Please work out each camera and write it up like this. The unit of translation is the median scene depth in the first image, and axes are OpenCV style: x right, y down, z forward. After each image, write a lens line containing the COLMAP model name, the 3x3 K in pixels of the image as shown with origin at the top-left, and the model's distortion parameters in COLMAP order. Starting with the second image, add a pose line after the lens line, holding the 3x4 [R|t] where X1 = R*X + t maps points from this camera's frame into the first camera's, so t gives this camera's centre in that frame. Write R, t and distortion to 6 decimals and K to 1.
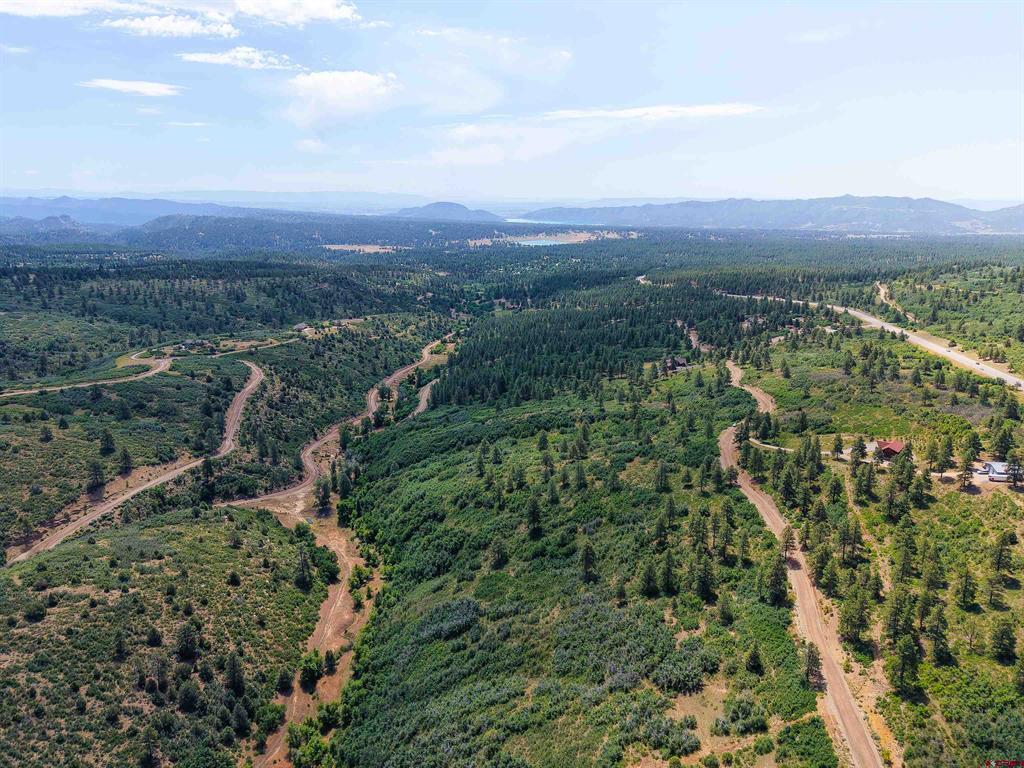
lens RADIAL K [[687.6, 0, 512.1], [0, 687.6, 379.2], [0, 0, 1]] dist [0.023963, -0.024360]
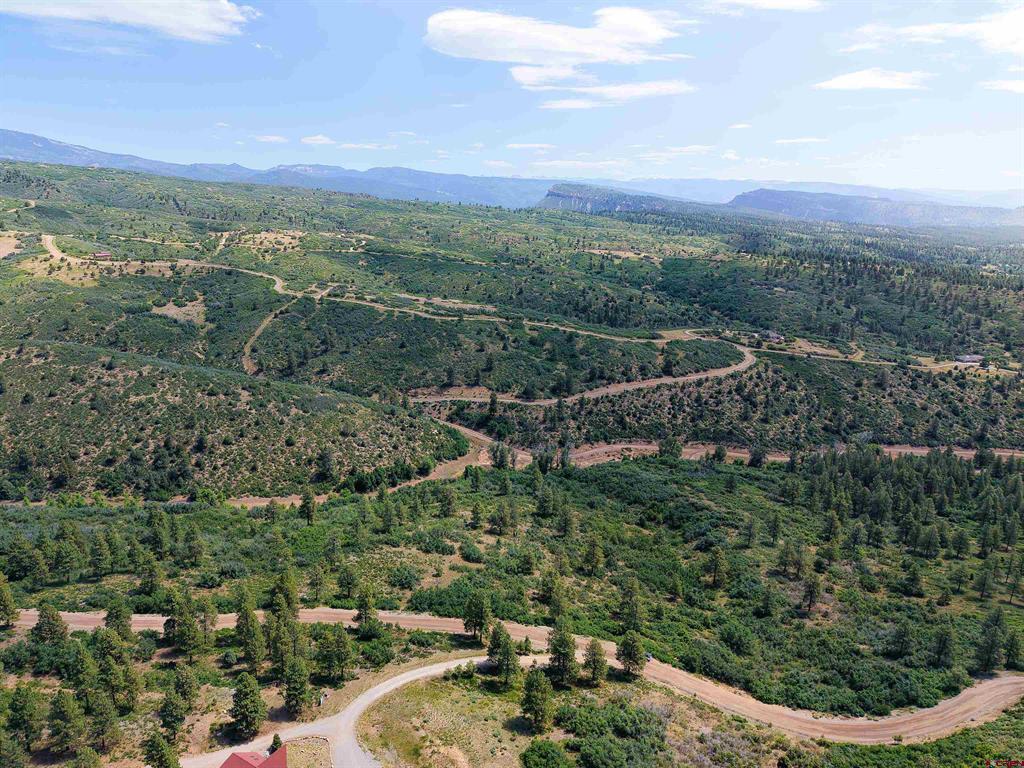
lens RADIAL K [[687.6, 0, 509.0], [0, 687.6, 391.1], [0, 0, 1]] dist [0.023963, -0.024360]
pose [[0.146785, 0.268304, -0.952086, 0.647457], [-0.262820, 0.938494, 0.223954, -0.155039], [0.953614, 0.217354, 0.208273, 0.764064]]
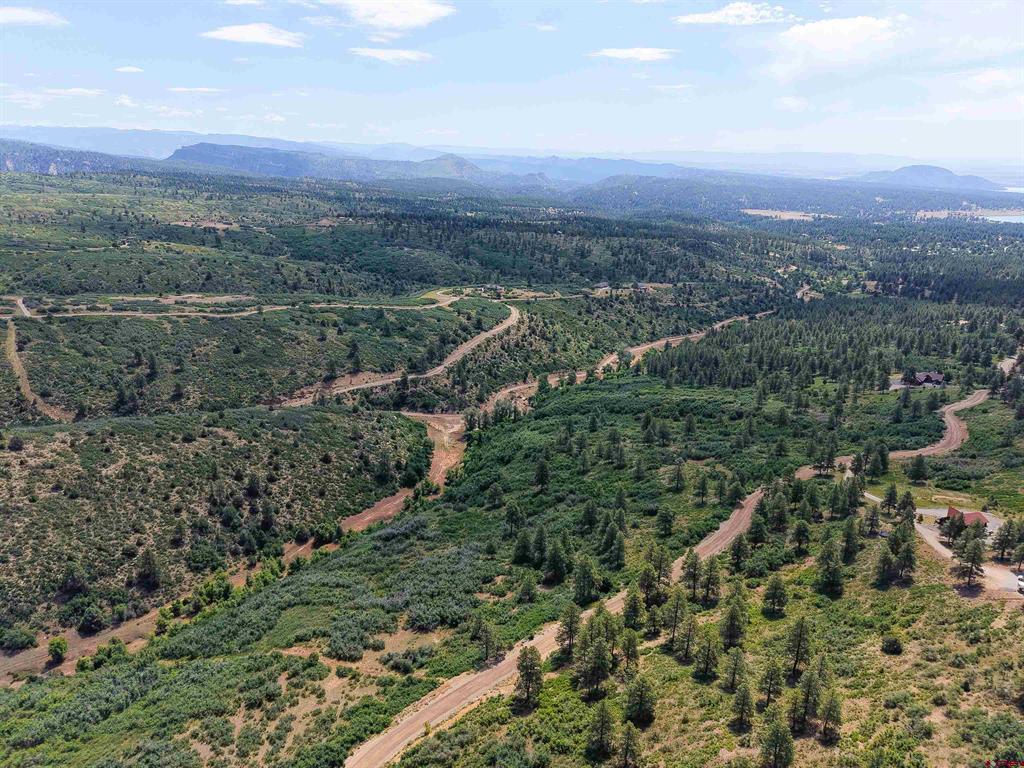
lens RADIAL K [[687.6, 0, 511.1], [0, 687.6, 386.2], [0, 0, 1]] dist [0.023963, -0.024360]
pose [[0.805422, 0.195605, -0.559495, 0.411454], [-0.160643, 0.980683, 0.111602, -0.035323], [0.570517, -0.000008, 0.821286, 0.079559]]
